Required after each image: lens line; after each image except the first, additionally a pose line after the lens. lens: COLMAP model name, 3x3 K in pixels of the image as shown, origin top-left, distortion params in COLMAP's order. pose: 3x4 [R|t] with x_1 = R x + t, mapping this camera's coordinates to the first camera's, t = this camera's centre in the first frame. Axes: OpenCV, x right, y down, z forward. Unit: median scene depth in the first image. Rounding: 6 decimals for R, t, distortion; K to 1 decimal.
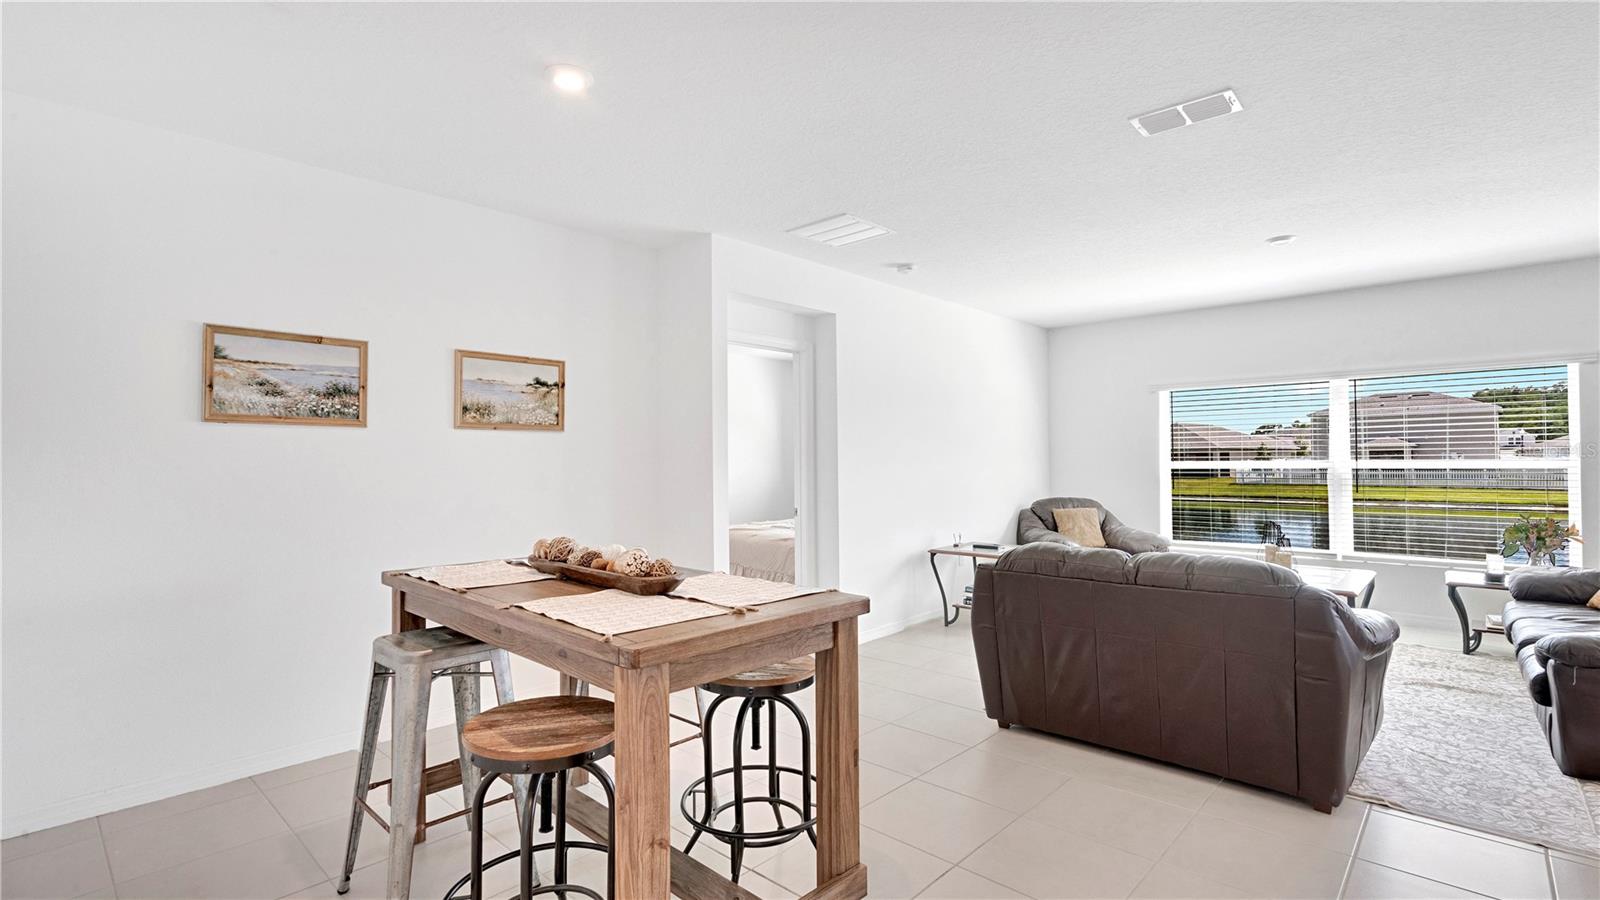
lens RADIAL K [[737.2, 0, 805.1], [0, 737.2, 452.9], [0, 0, 1]] dist [-0.001914, 0.000496]
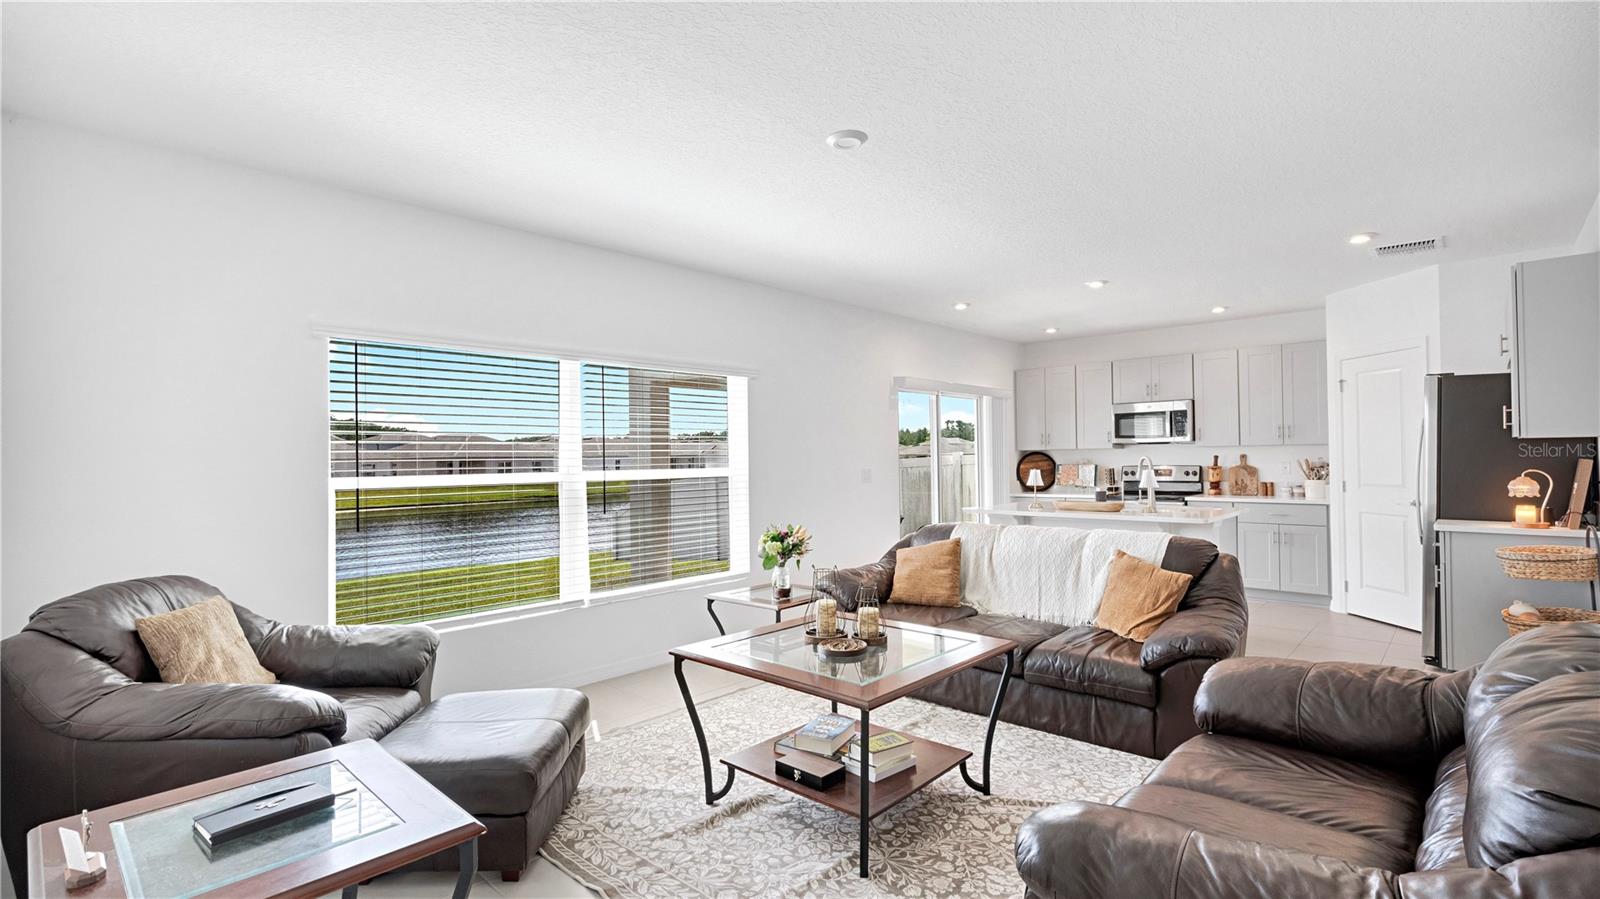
lens RADIAL K [[737.2, 0, 786.6], [0, 737.2, 453.1], [0, 0, 1]] dist [-0.001914, 0.000496]
pose [[0.018382, 0.016307, 0.999698, -0.010240], [0.005617, 0.999850, -0.016413, 0.004005], [-0.999815, 0.005917, 0.018287, 0.770371]]
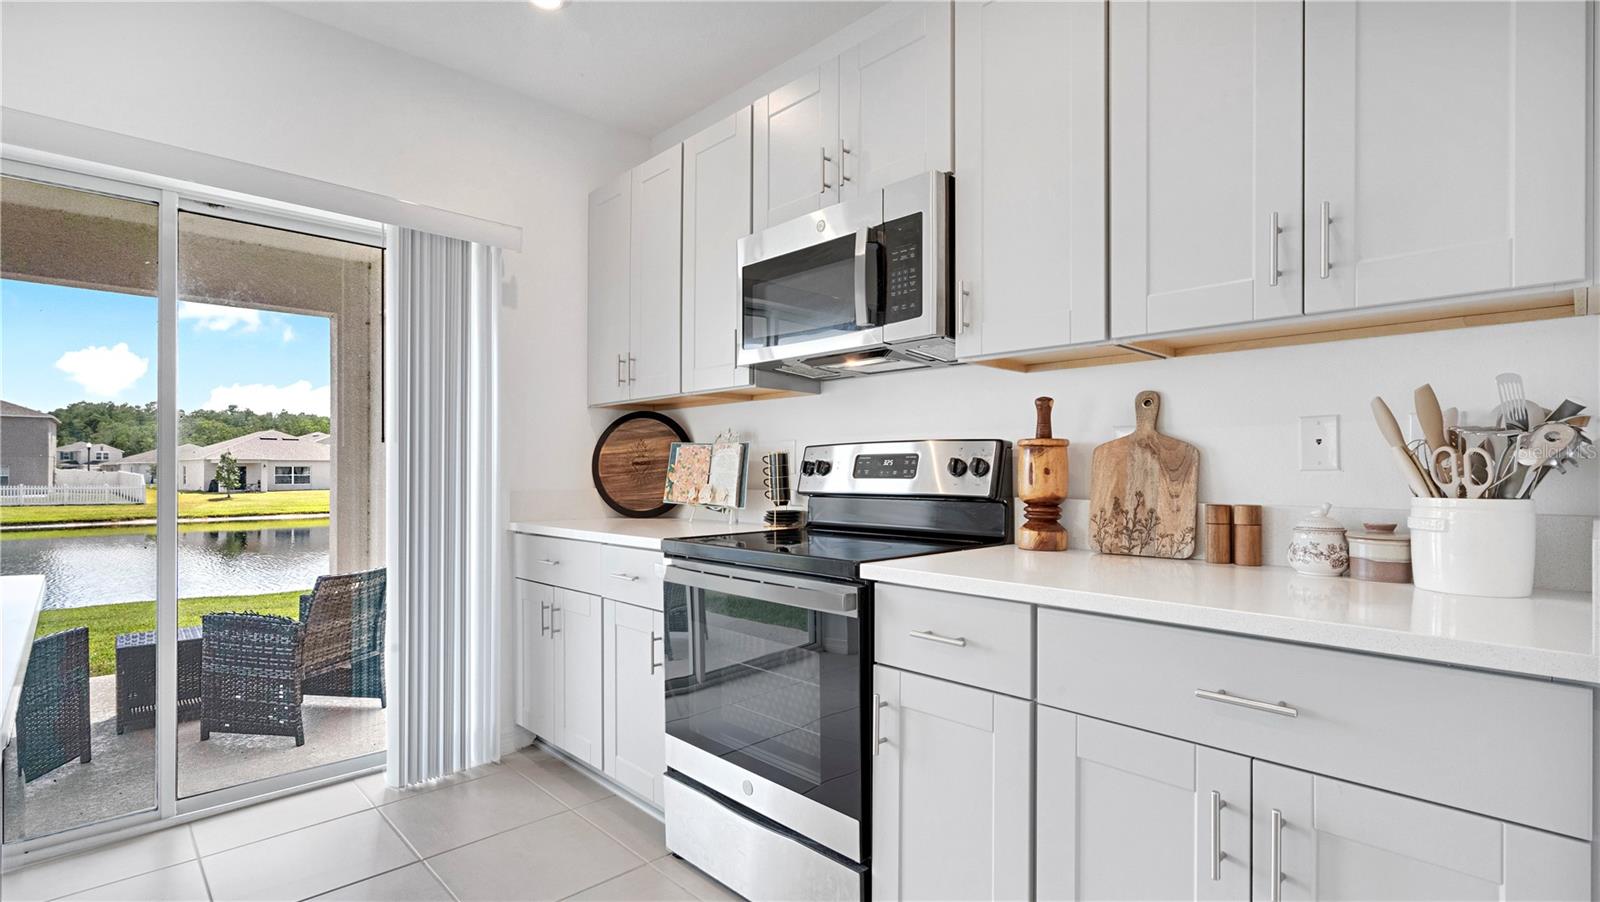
lens RADIAL K [[753.7, 0, 787.3], [0, 753.7, 471.0], [0, 0, 1]] dist [-0.006847, 0.000169]
pose [[0.066878, 0.005963, 0.997743, 0.864091], [-0.010464, 0.999931, -0.005275, 0.025162], [-0.997706, -0.010087, 0.066936, 0.190604]]
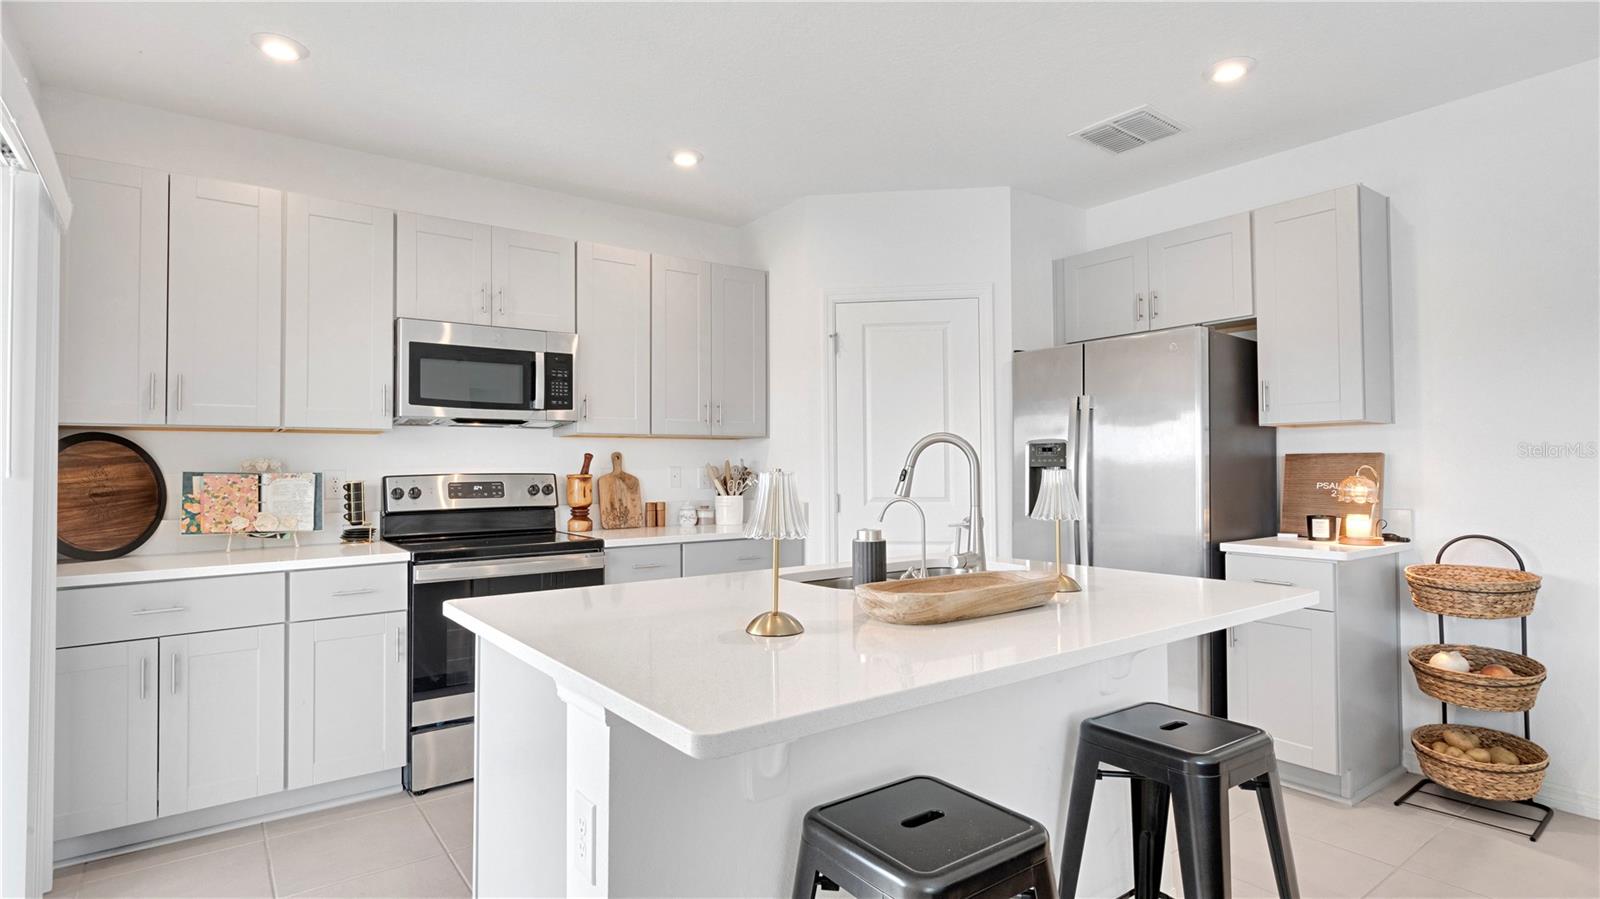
lens RADIAL K [[801.1, 0, 796.2], [0, 801.1, 449.5], [0, 0, 1]] dist [-0.000128, 0.000293]
pose [[-0.983833, 0.018897, 0.178088, 0.896766], [0.013401, 0.999398, -0.032014, 0.012146], [-0.178585, -0.029110, -0.983494, 0.714524]]
